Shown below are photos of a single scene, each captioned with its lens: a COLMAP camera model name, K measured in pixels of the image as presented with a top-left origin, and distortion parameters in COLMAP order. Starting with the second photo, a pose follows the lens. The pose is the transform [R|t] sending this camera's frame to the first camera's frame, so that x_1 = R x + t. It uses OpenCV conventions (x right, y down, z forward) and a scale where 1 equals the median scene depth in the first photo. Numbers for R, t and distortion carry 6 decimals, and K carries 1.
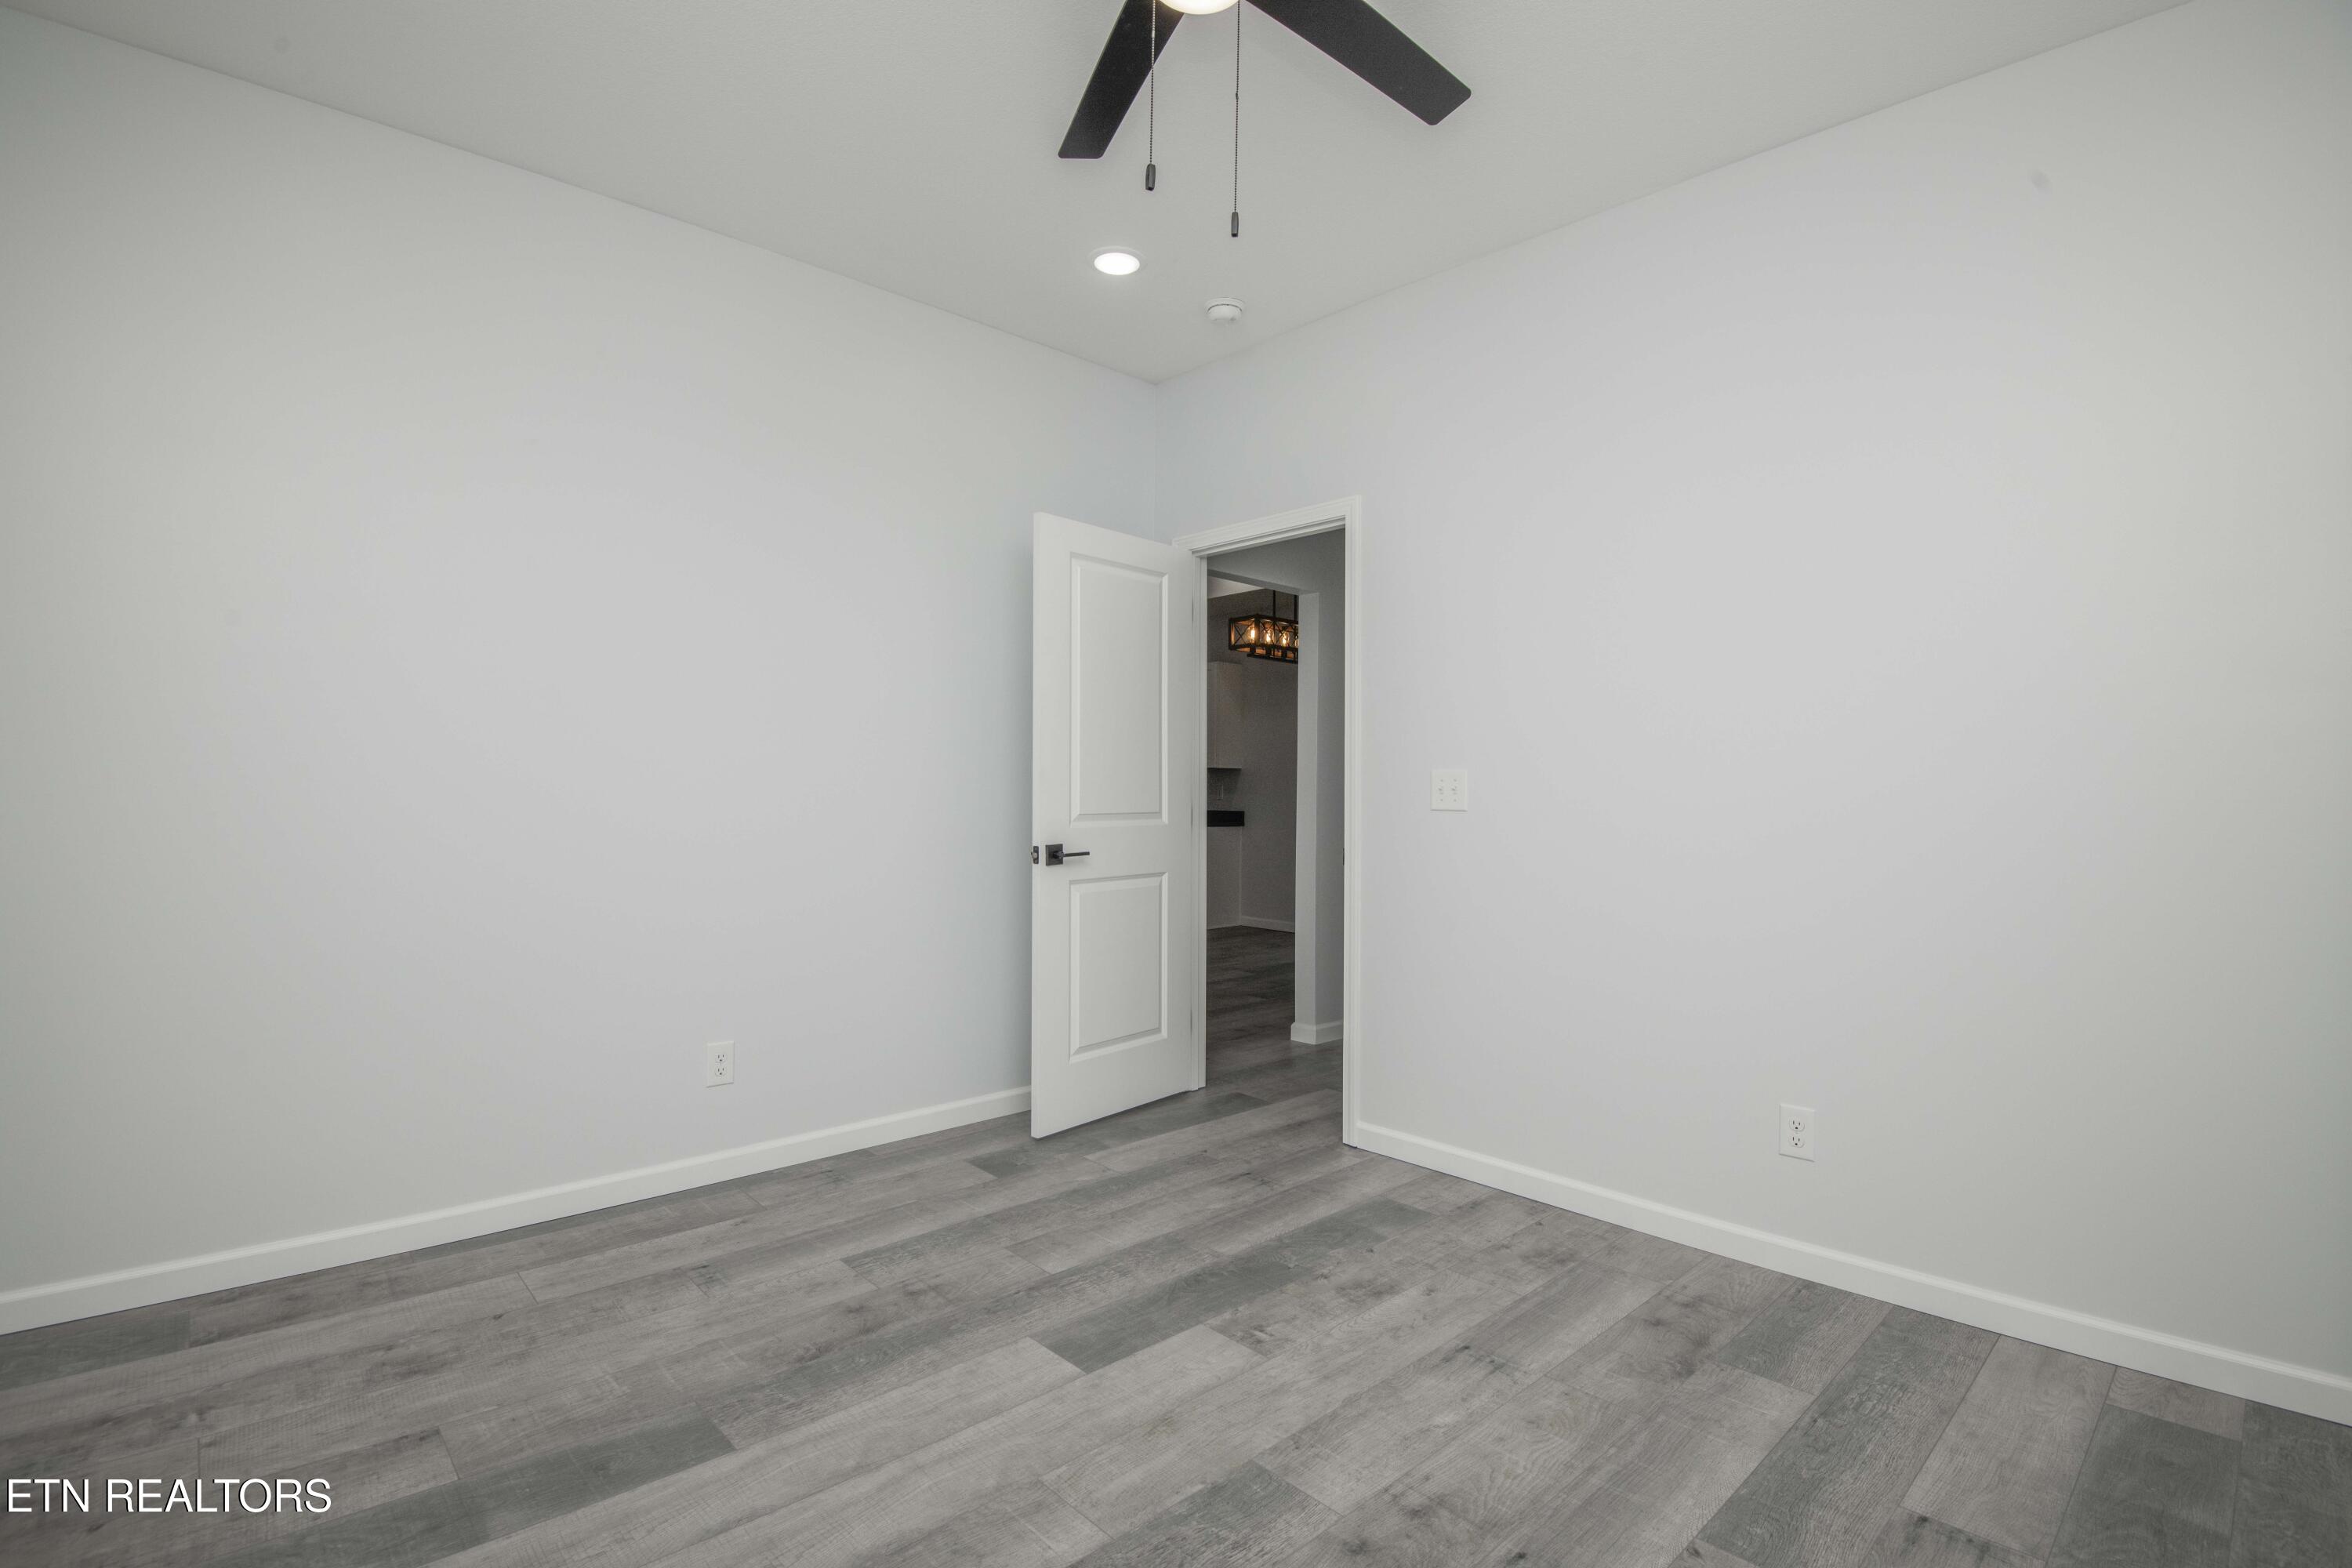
lens RADIAL K [[1087.0, 0, 1183.8], [0, 1087.0, 781.3], [0, 0, 1]] dist [-0.006036, -0.023014]
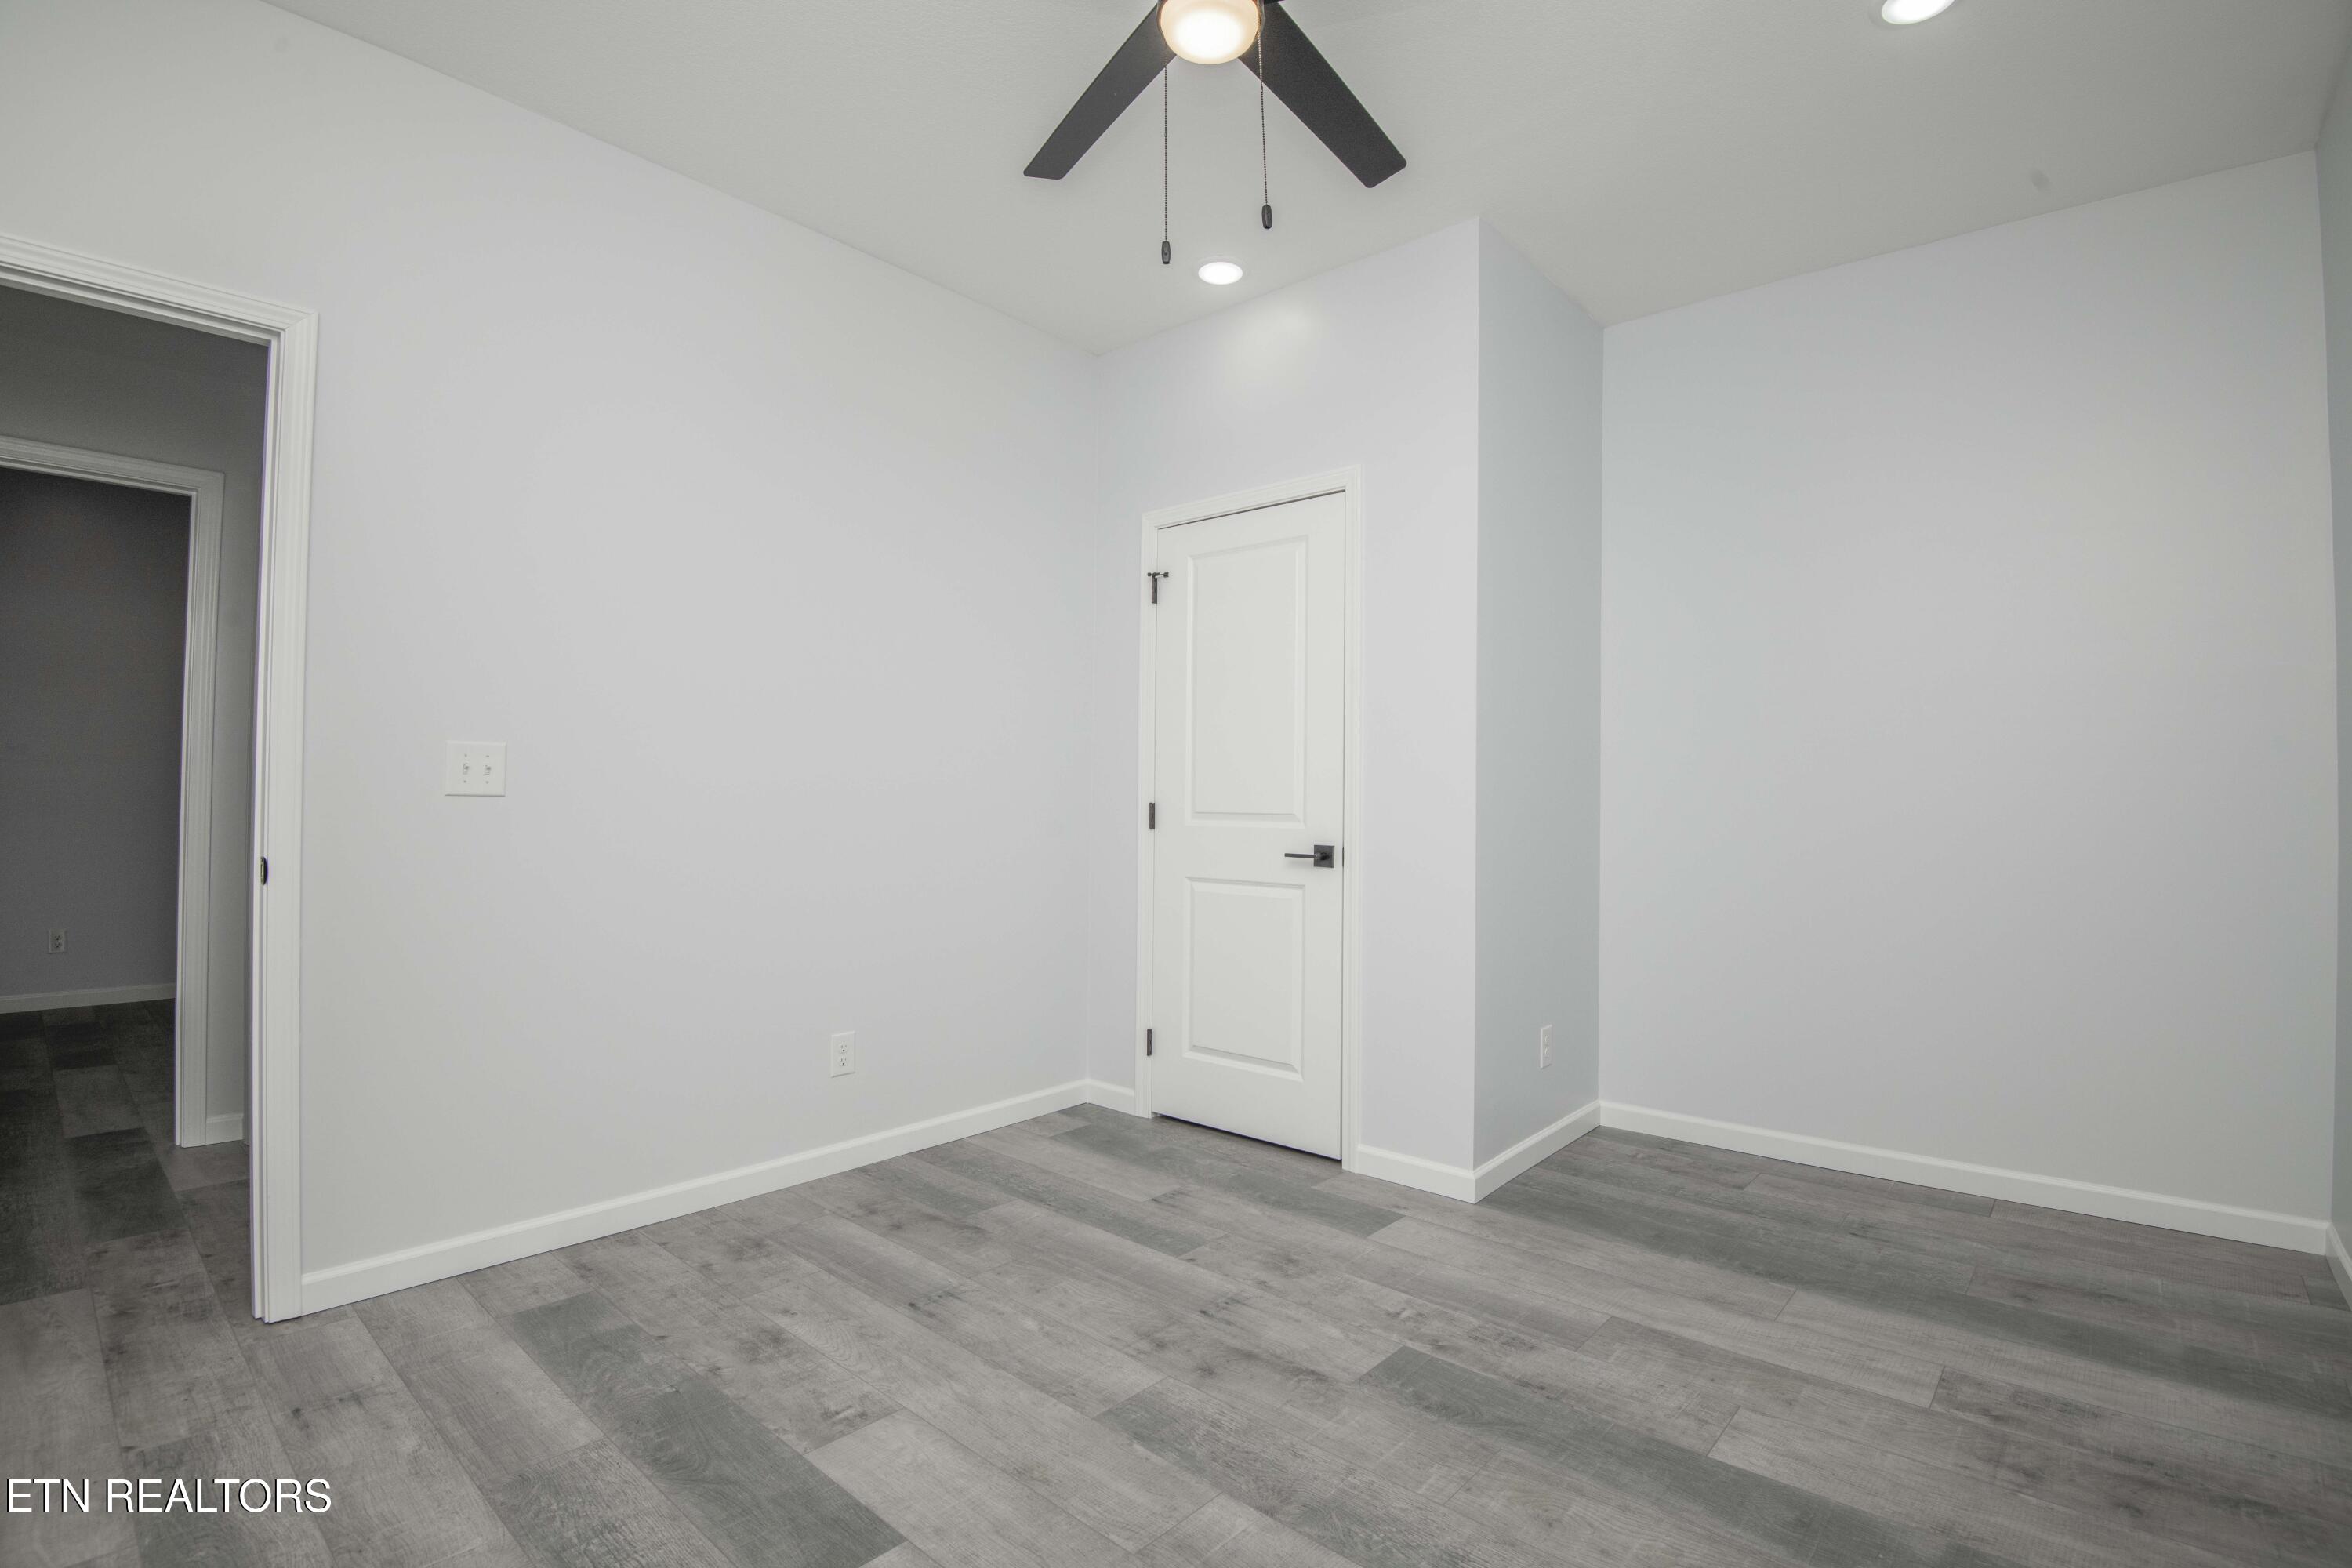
lens RADIAL K [[1087.0, 0, 1183.8], [0, 1087.0, 781.3], [0, 0, 1]] dist [-0.006036, -0.023014]
pose [[-0.090742, 0.009813, 0.995826, -0.740506], [-0.021595, 0.999697, -0.011819, 0.020431], [-0.995640, -0.022577, -0.090503, 0.767522]]
